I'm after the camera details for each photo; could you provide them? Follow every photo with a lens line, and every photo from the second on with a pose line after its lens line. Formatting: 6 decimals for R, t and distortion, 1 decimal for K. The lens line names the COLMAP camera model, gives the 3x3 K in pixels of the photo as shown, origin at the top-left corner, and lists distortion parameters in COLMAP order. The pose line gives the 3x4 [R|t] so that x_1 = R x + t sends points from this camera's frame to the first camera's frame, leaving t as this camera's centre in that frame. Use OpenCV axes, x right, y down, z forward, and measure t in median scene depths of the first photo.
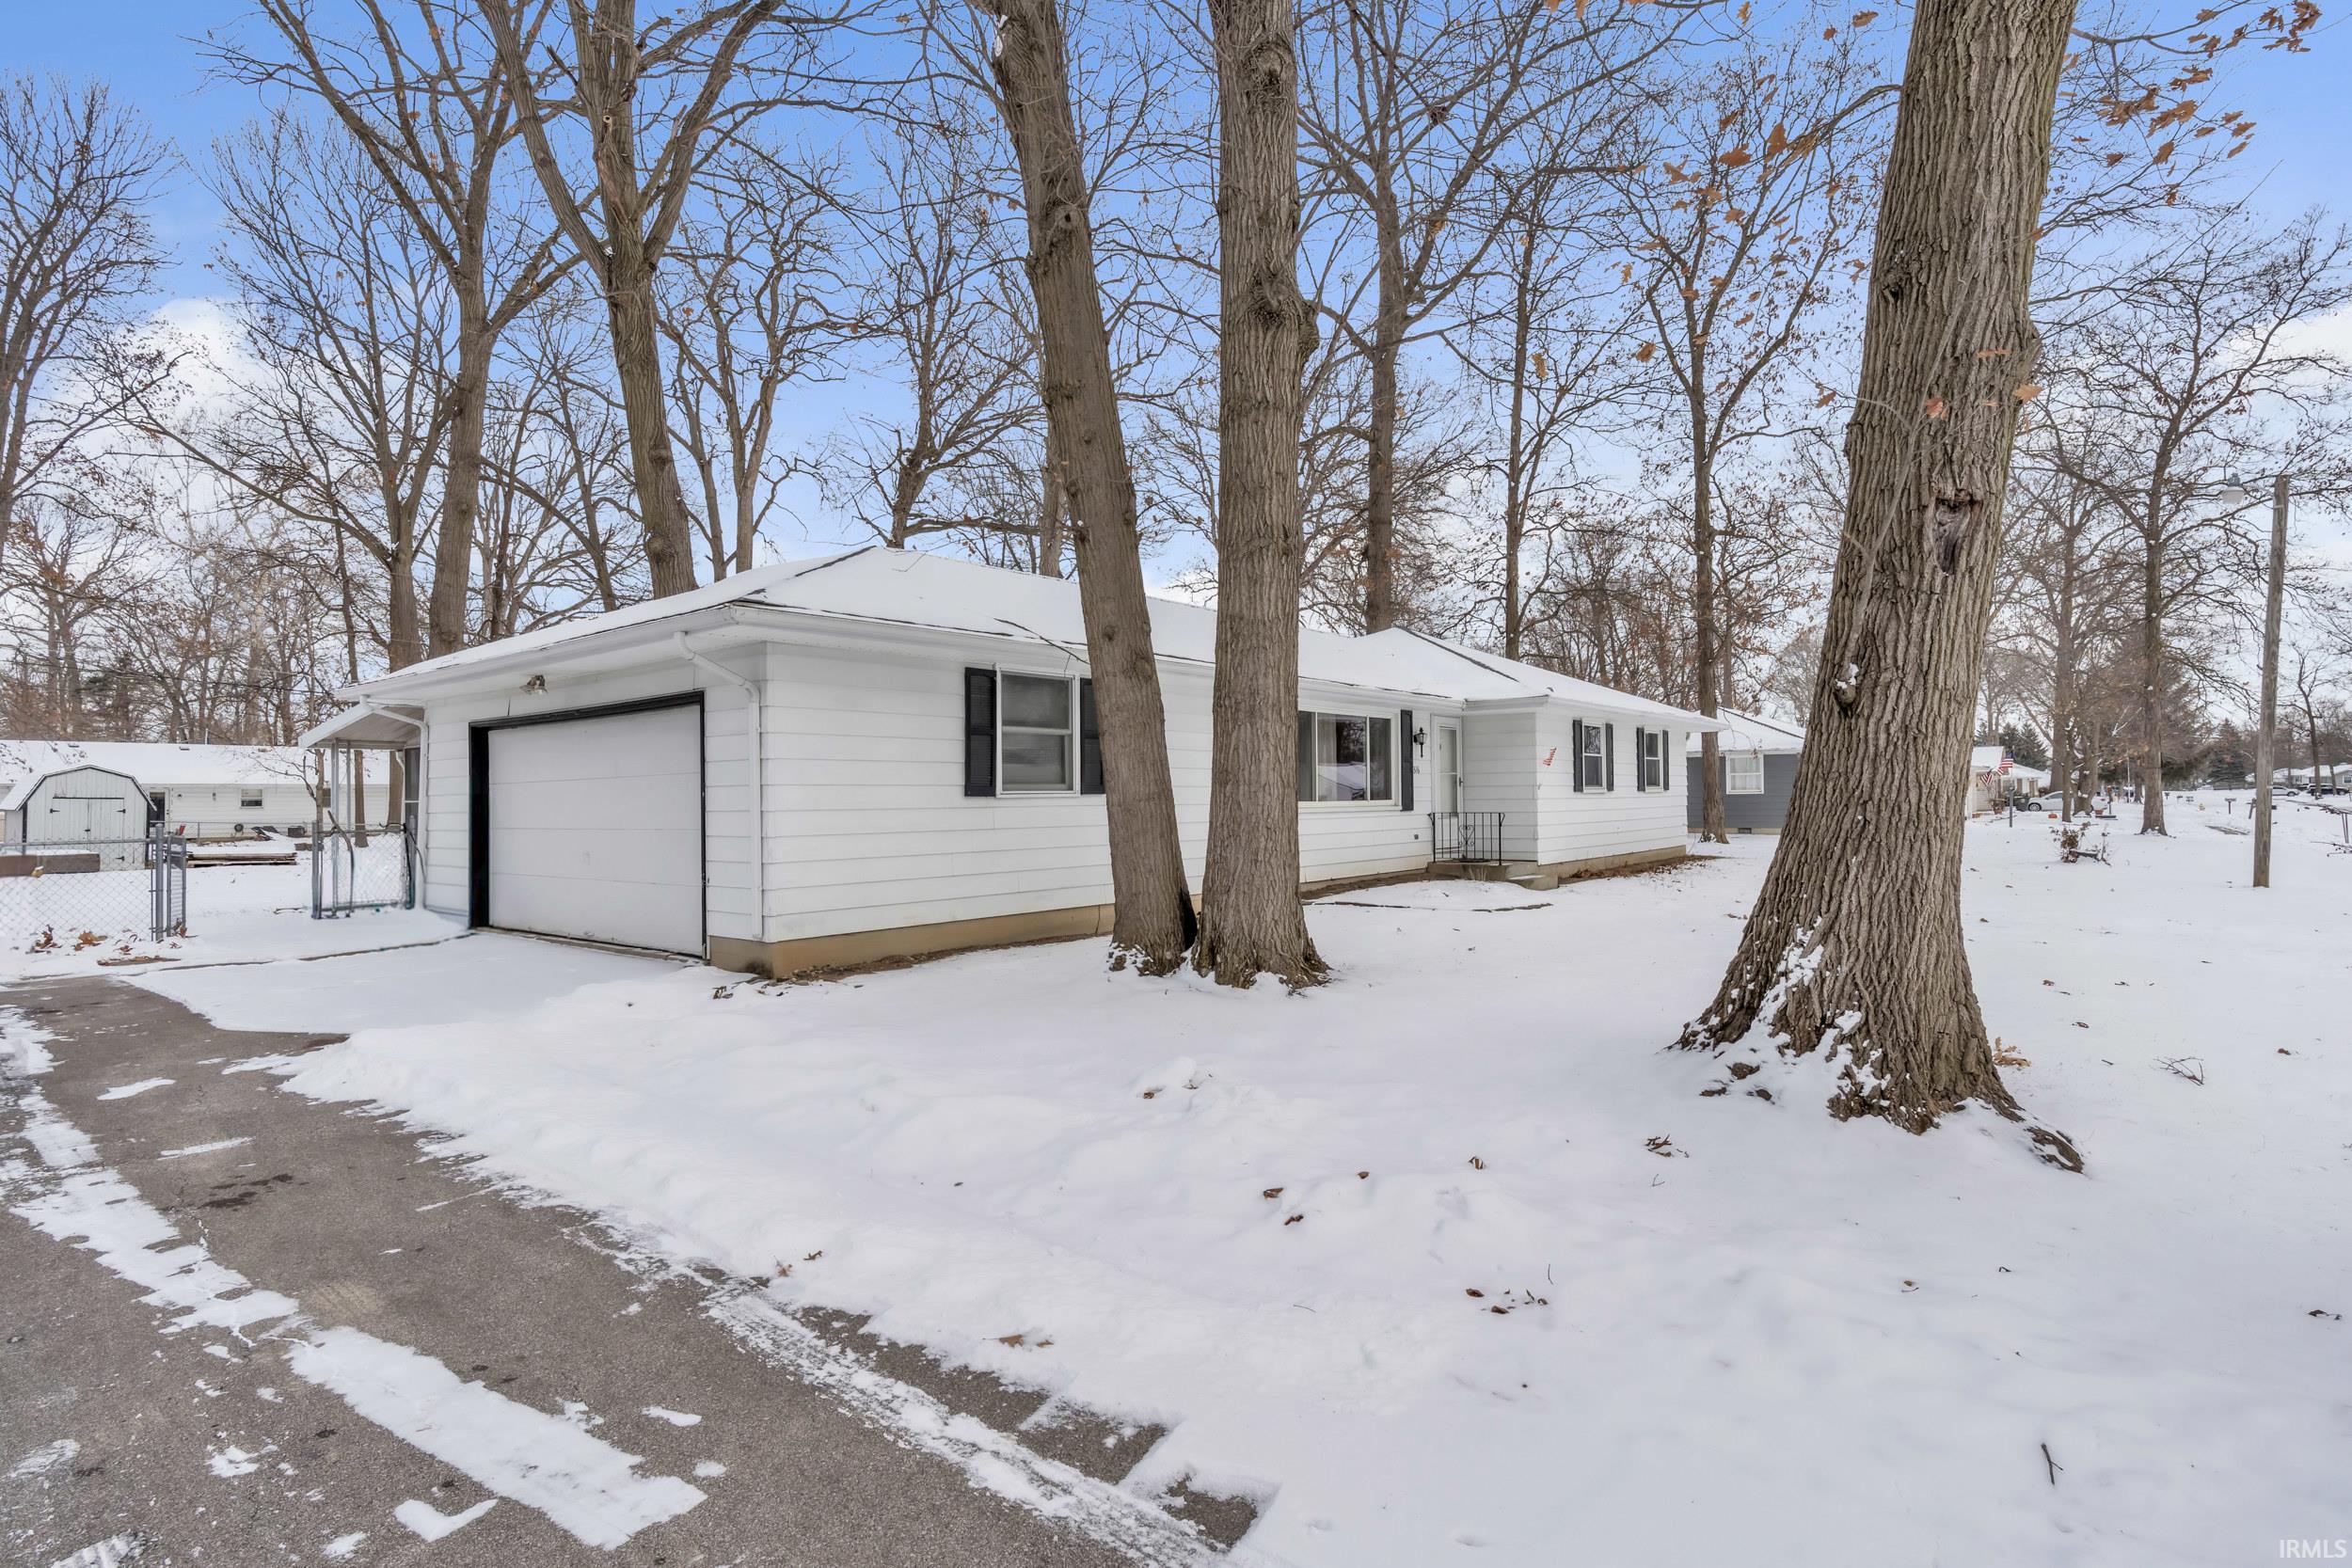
lens RADIAL K [[1177.4, 0, 1174.4], [0, 1177.4, 789.7], [0, 0, 1]] dist [-0.004648, -0.000422]
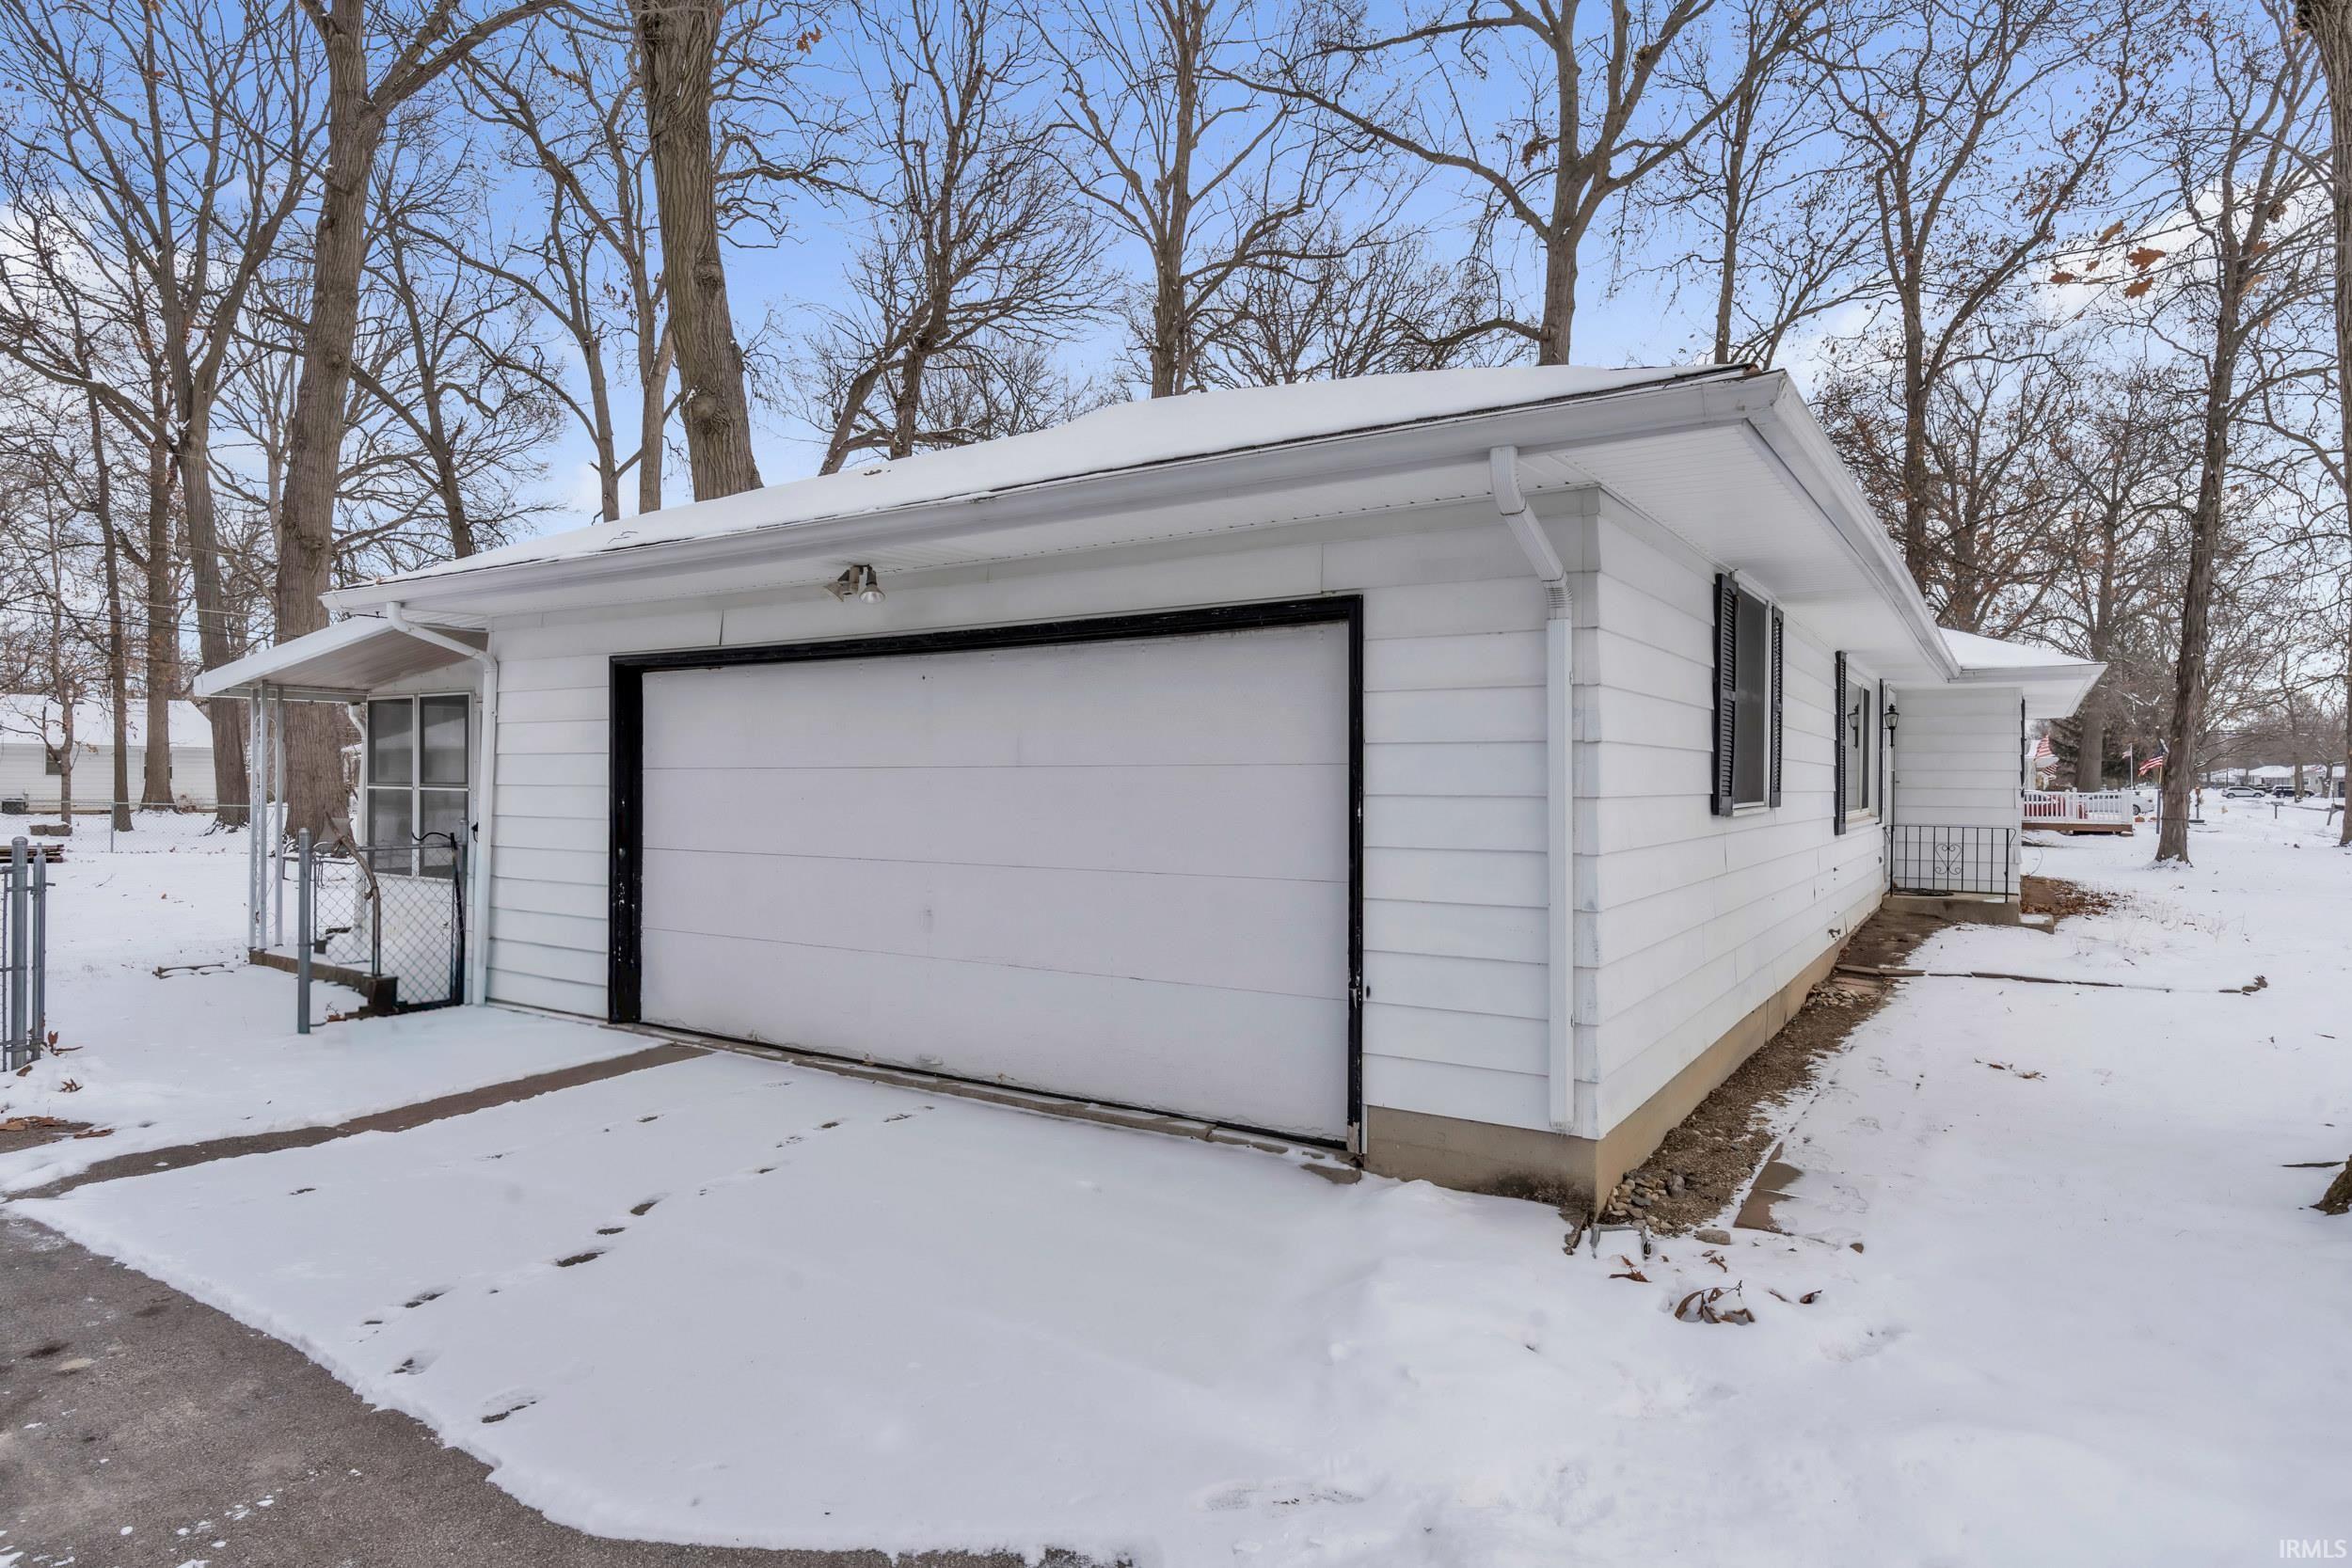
lens RADIAL K [[1302.1, 0, 1176.0], [0, 1302.1, 784.0], [0, 0, 1]] dist [0.000031, 0.001634]
pose [[0.994132, 0.016083, 0.106975, -0.160436], [-0.017535, 0.999766, 0.012649, -0.003727], [-0.106746, -0.014451, 0.994181, 0.145189]]
